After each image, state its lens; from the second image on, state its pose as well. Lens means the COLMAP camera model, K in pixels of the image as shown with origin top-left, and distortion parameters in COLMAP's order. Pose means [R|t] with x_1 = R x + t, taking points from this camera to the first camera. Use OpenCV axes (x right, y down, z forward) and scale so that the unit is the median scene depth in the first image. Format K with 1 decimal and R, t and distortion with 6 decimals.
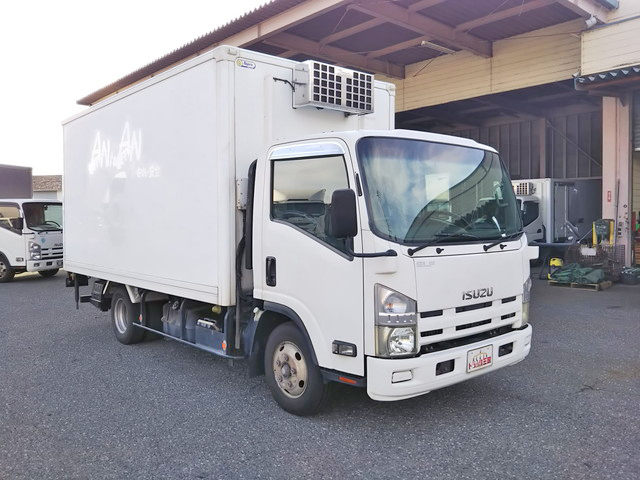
lens RADIAL K [[554.8, 0, 315.0], [0, 554.8, 221.9], [0, 0, 1]] dist [-0.015062, -0.009941]
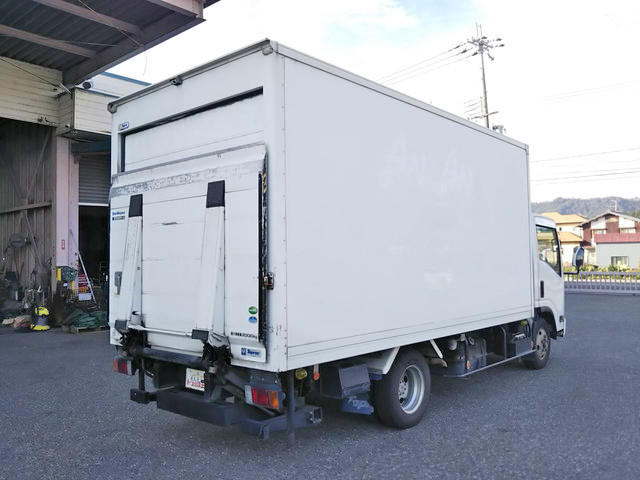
lens RADIAL K [[554.8, 0, 321.4], [0, 554.8, 213.4], [0, 0, 1]] dist [-0.015062, -0.009941]
pose [[-0.144188, 0.095810, 0.984901, -0.593945], [0.015188, 0.995399, -0.094608, 0.002318], [-0.989434, 0.001317, -0.144980, 0.672056]]
